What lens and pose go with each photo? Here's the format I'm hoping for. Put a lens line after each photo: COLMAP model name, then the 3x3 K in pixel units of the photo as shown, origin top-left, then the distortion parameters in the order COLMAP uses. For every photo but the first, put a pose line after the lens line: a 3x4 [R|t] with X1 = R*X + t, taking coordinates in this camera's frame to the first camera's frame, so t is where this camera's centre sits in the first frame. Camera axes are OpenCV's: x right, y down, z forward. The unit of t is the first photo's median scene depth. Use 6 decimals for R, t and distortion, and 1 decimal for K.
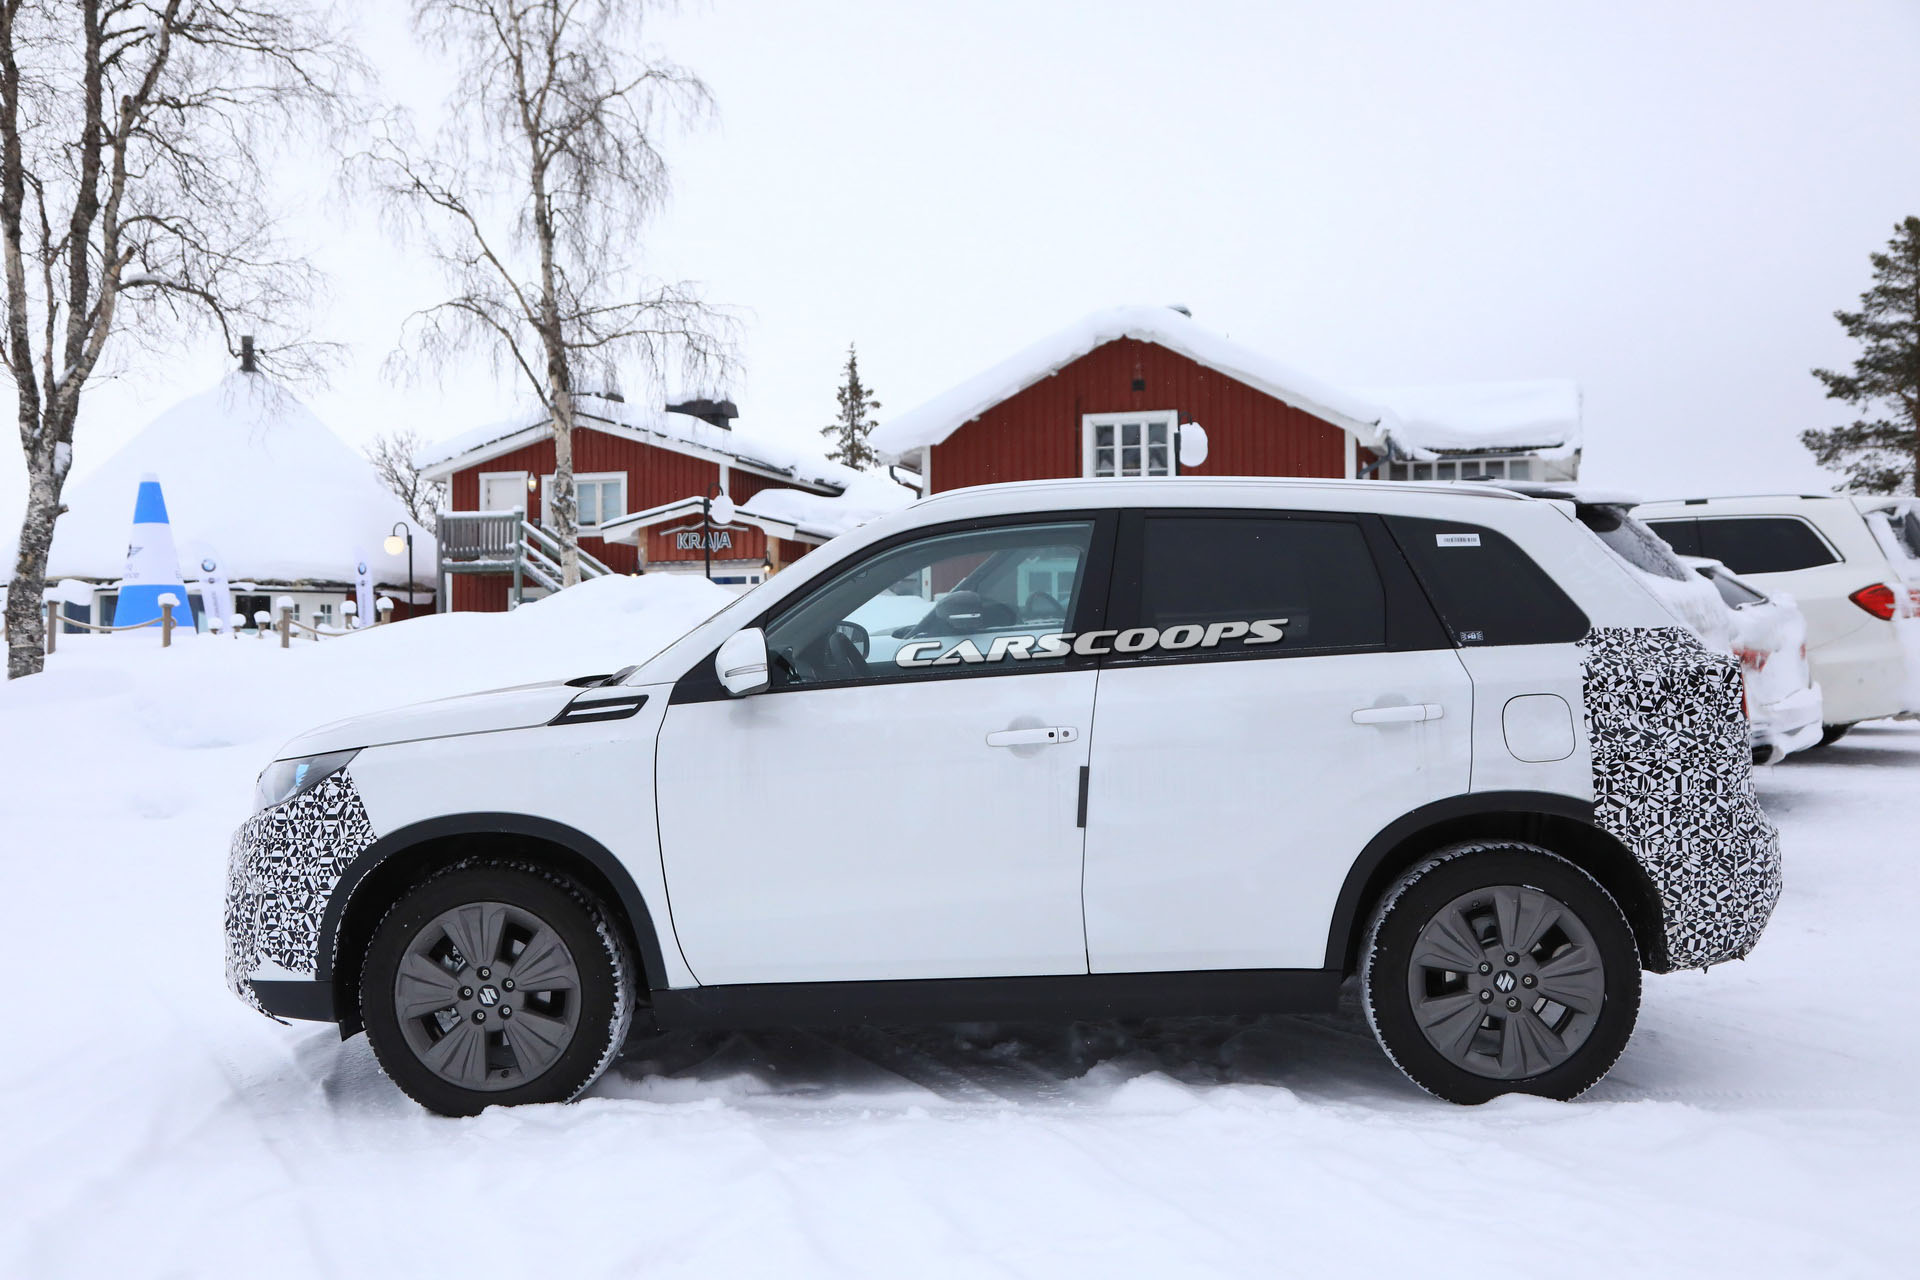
lens RADIAL K [[1824.4, 0, 960.0], [0, 1824.4, 640.0], [0, 0, 1]] dist [-0.004754, 0.003870]
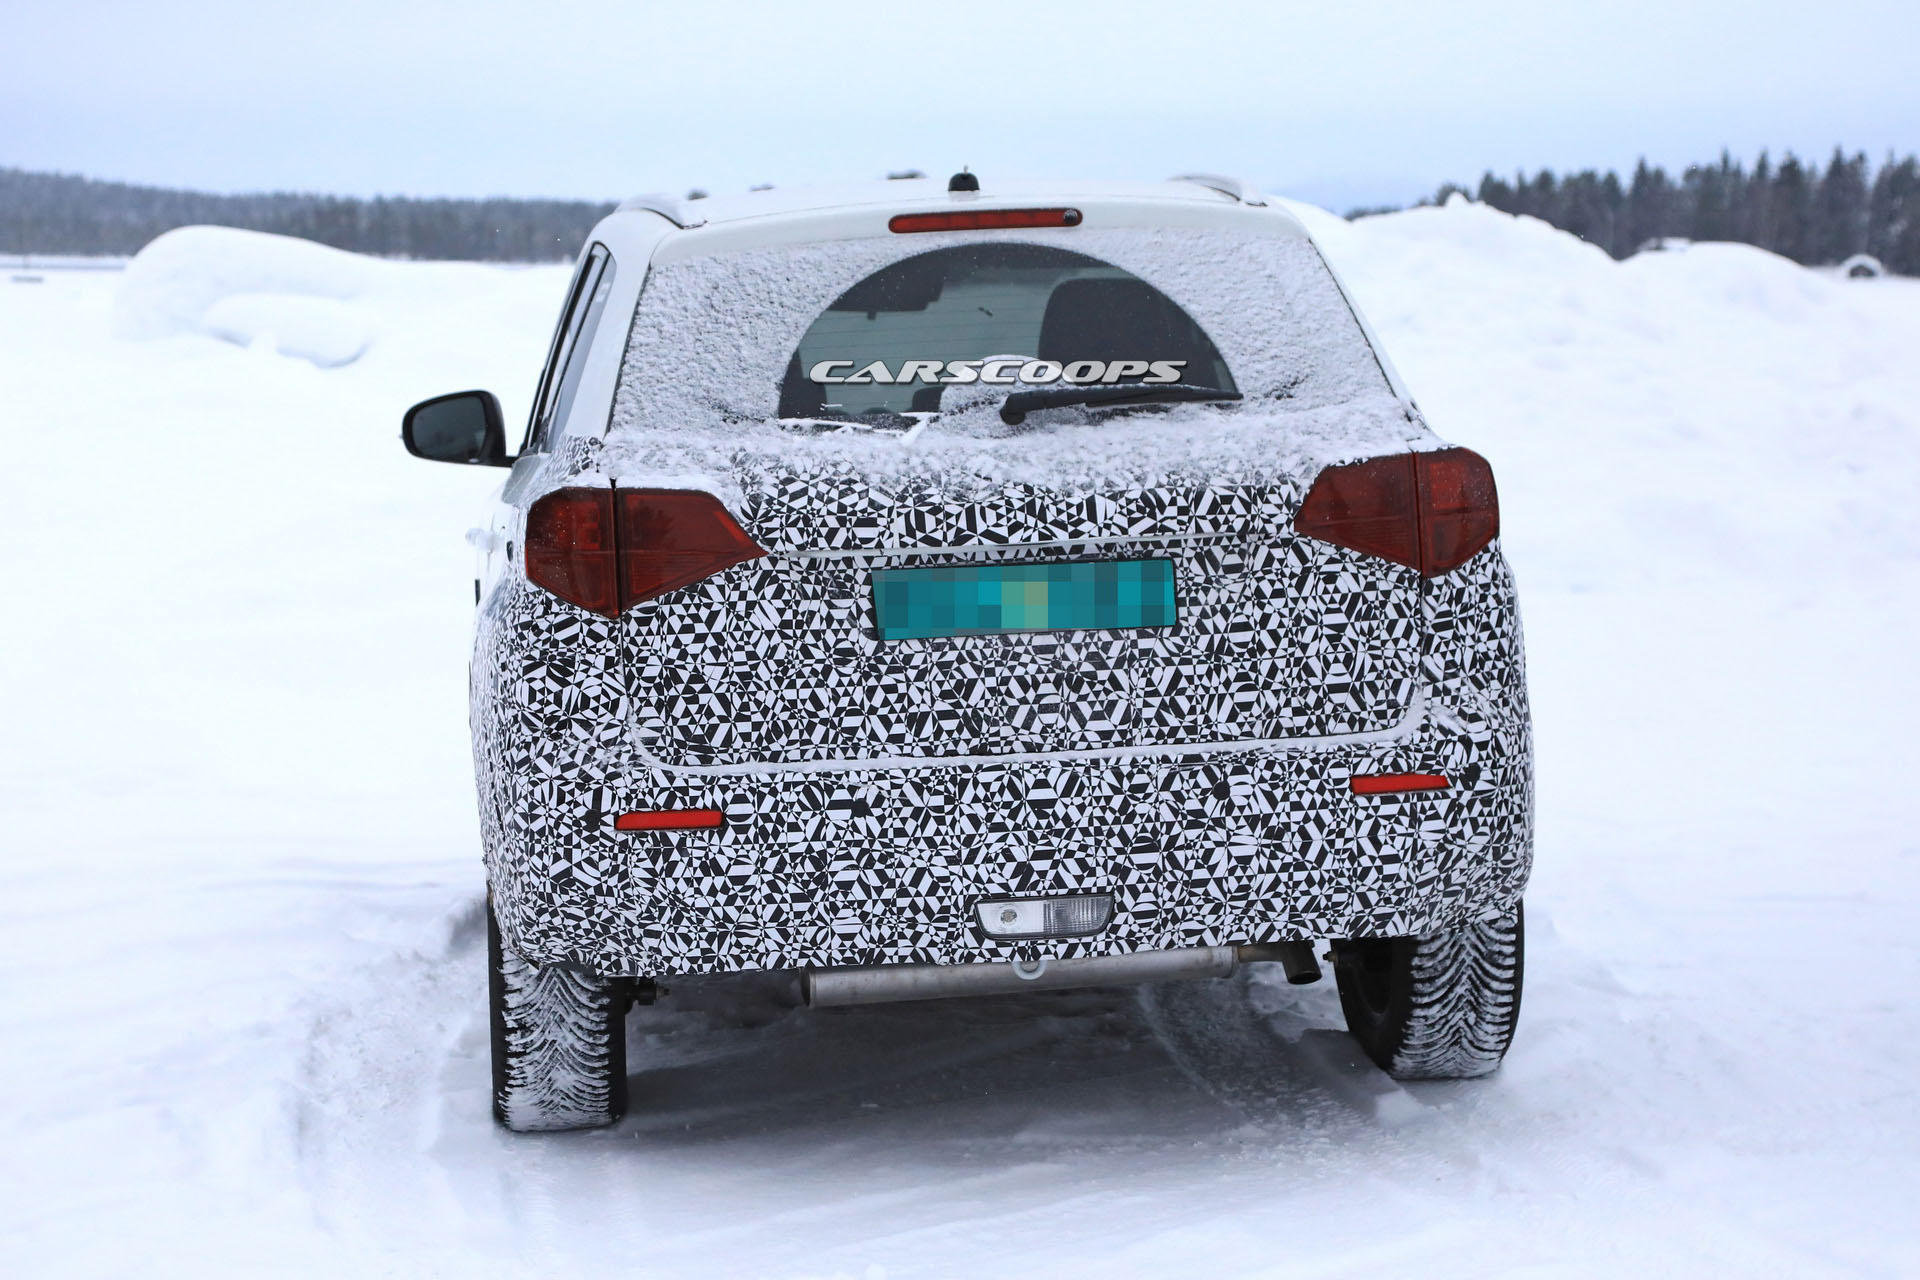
lens RADIAL K [[4077.0, 0, 957.8], [0, 4077.0, 580.1], [0, 0, 1]] dist [0.217372, -0.070022]
pose [[0.163513, 0.078017, -0.983452, 1.821701], [0.020200, 0.996394, 0.082402, -0.072156], [0.986334, -0.033340, 0.161347, 0.902365]]
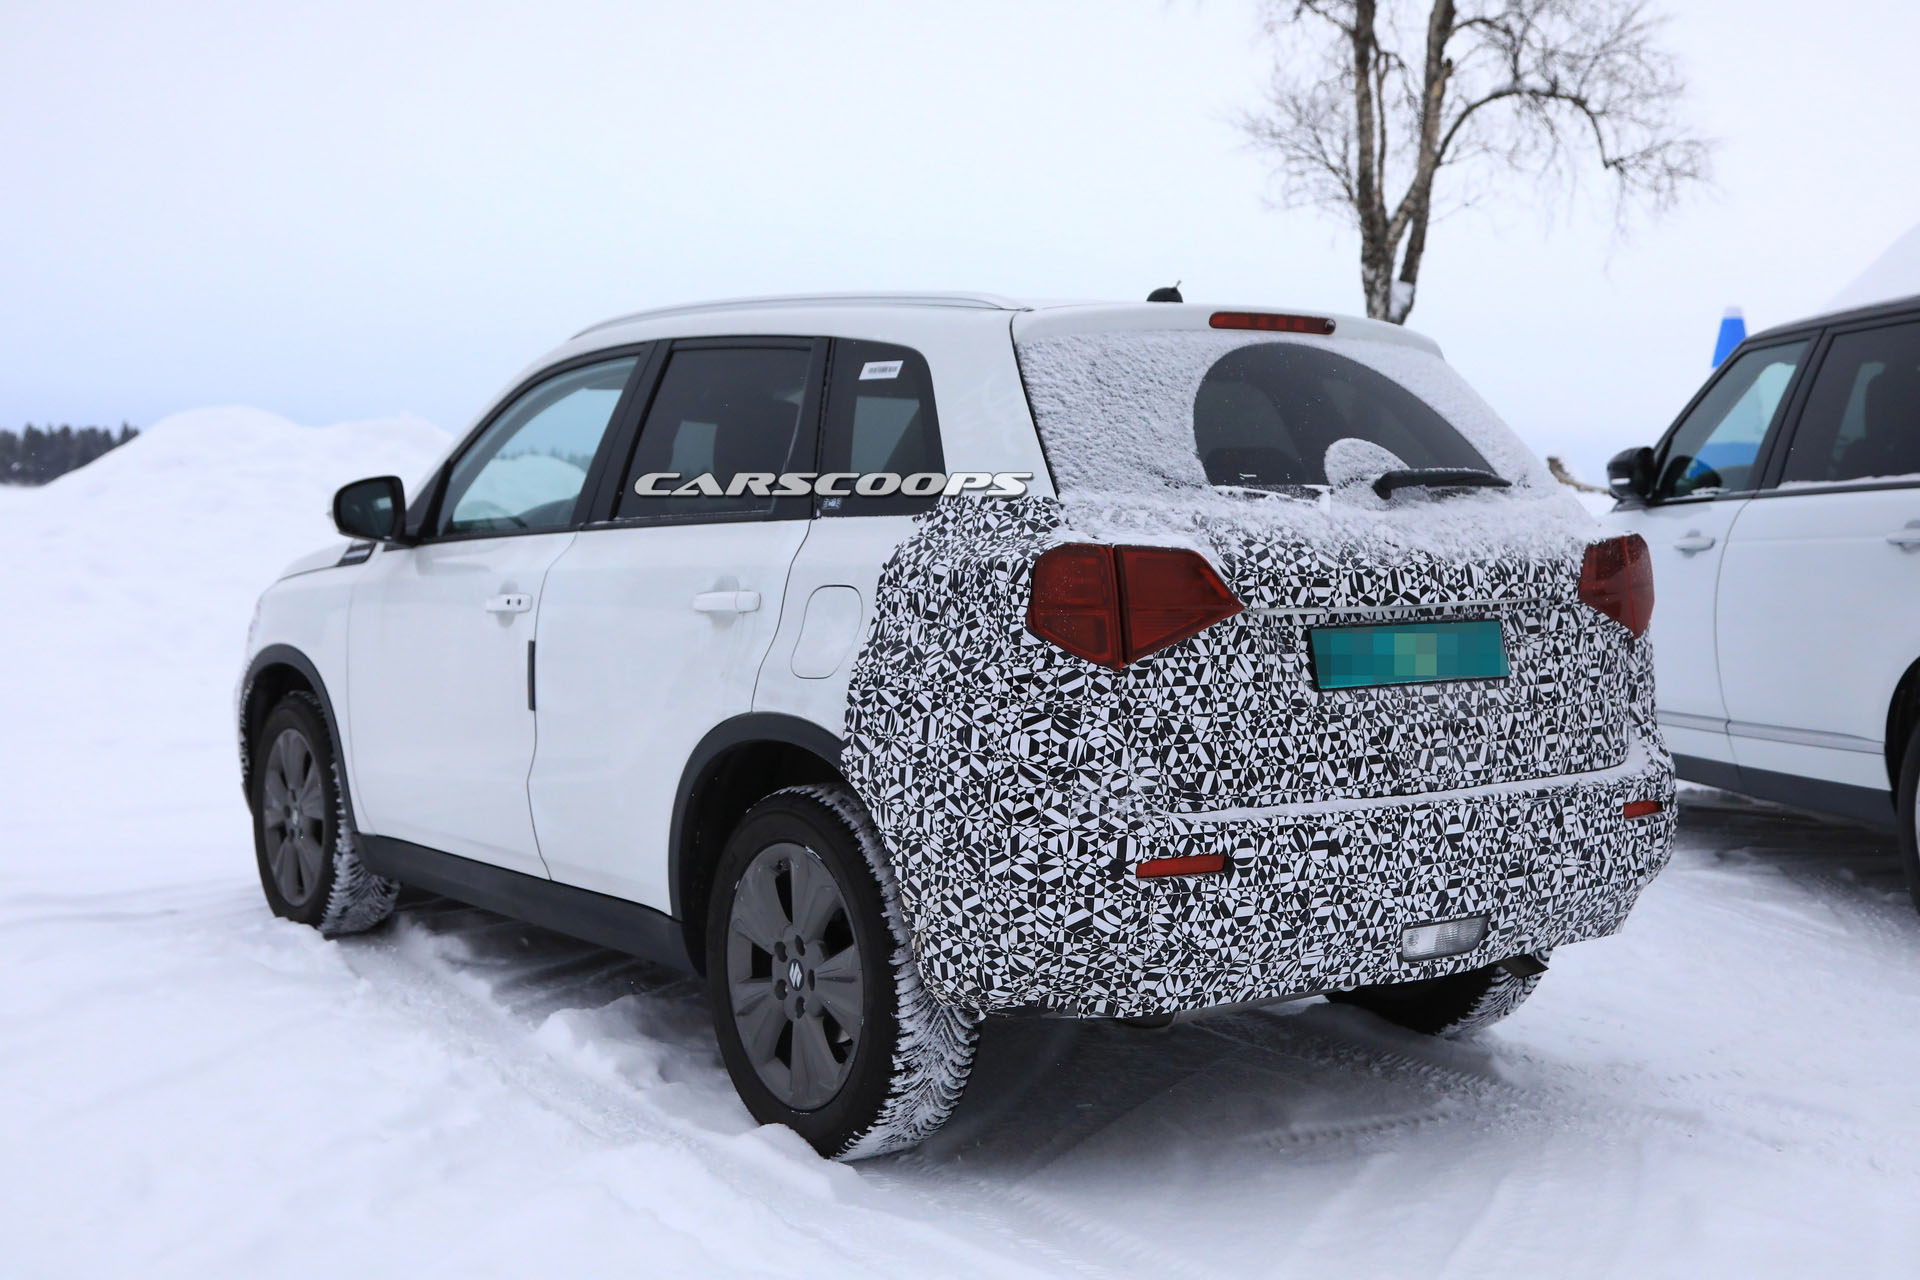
lens RADIAL K [[2235.6, 0, 988.5], [0, 2235.6, 618.6], [0, 0, 1]] dist [0.043271, 0.000393]
pose [[0.634985, 0.063169, -0.769938, 1.009738], [-0.025777, 0.997829, 0.060608, -0.011736], [0.772095, -0.018638, 0.635234, 0.479123]]
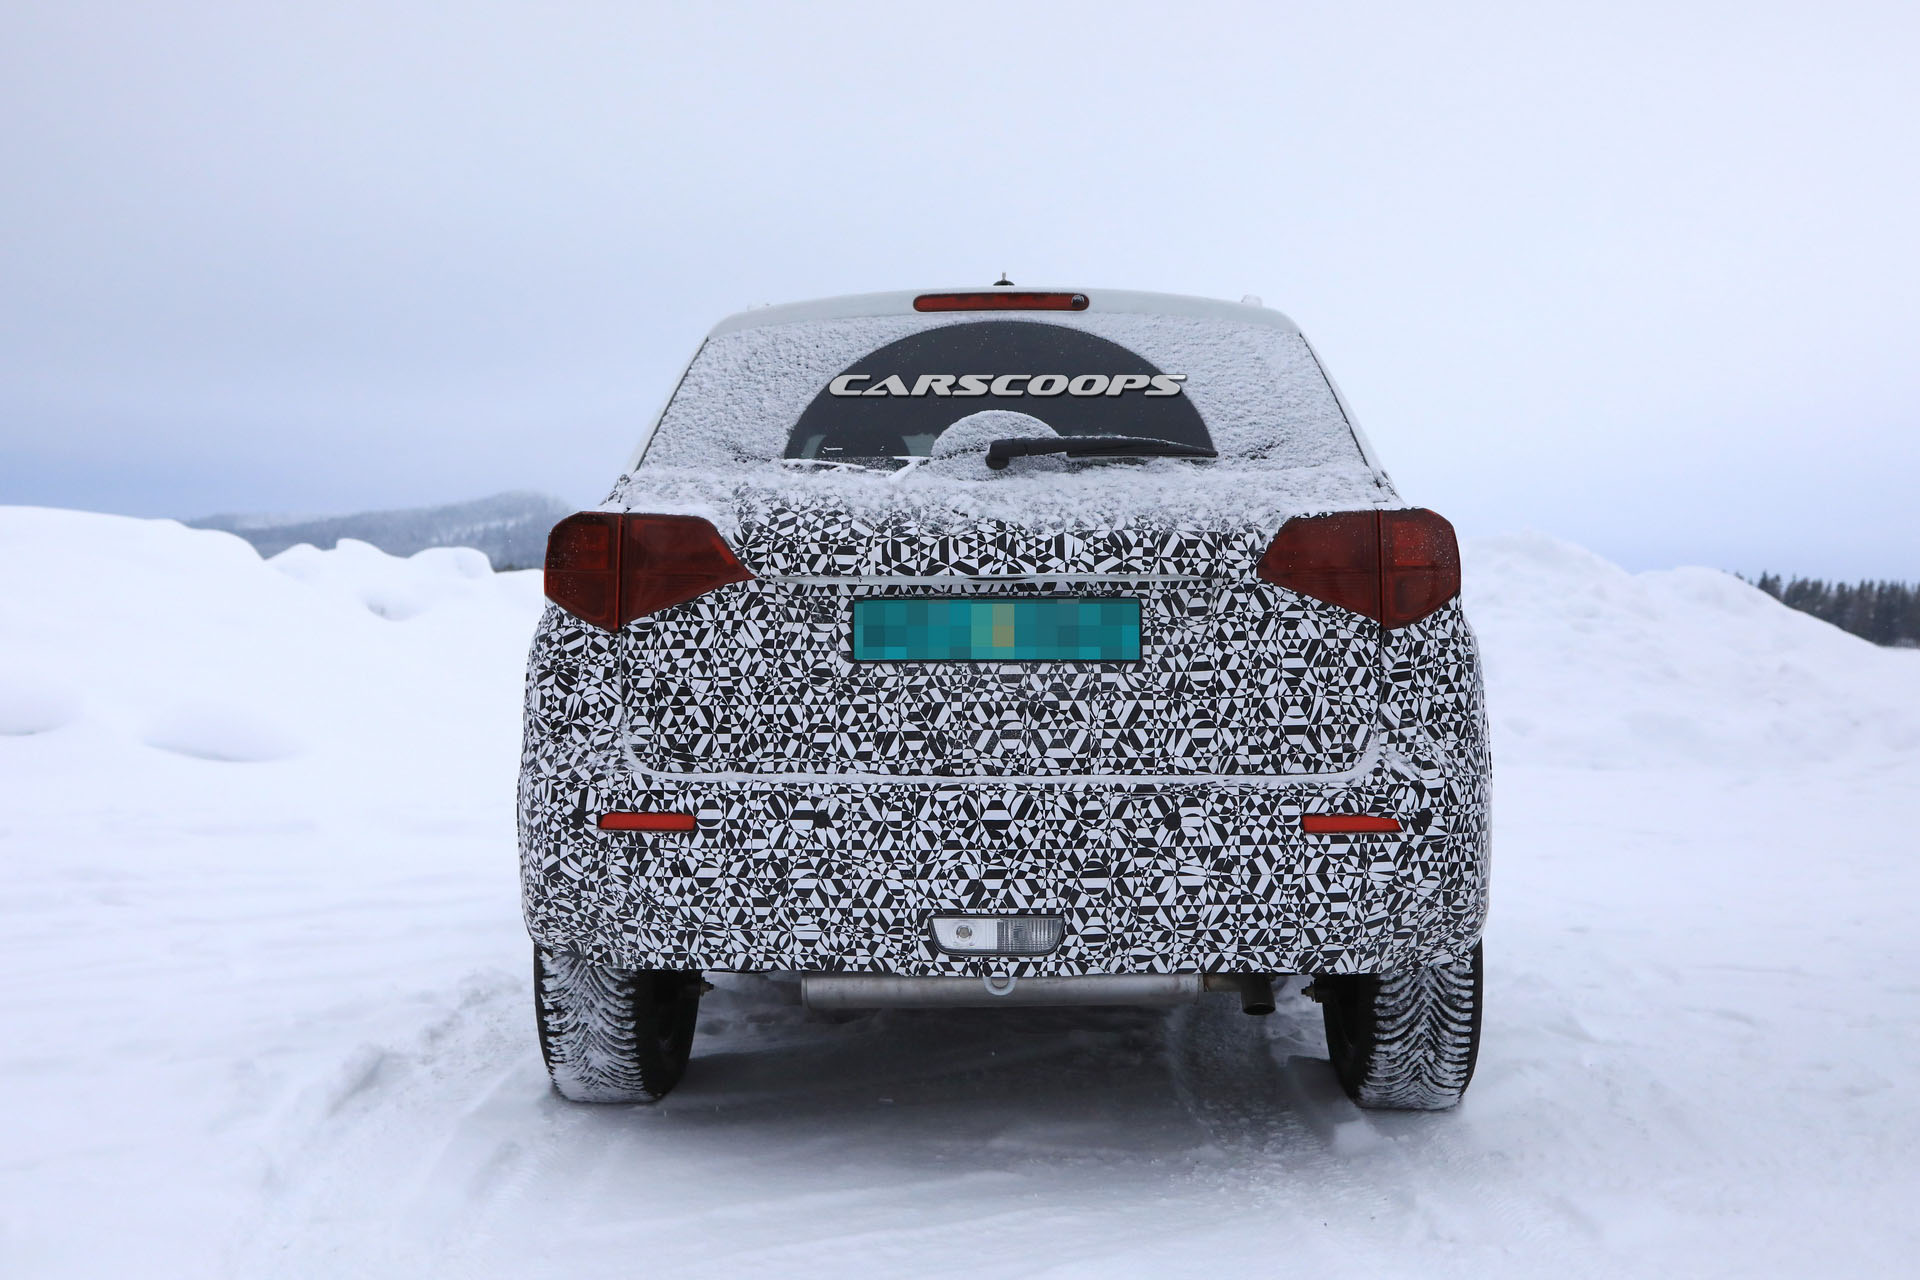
lens RADIAL K [[2173.8, 0, 964.6], [0, 2173.8, 589.4], [0, 0, 1]] dist [-0.005349, 0.079948]
pose [[0.022069, -0.002299, -0.999754, 1.237102], [-0.015668, 0.999874, -0.002645, 0.037266], [0.999634, 0.015722, 0.022031, 1.121365]]
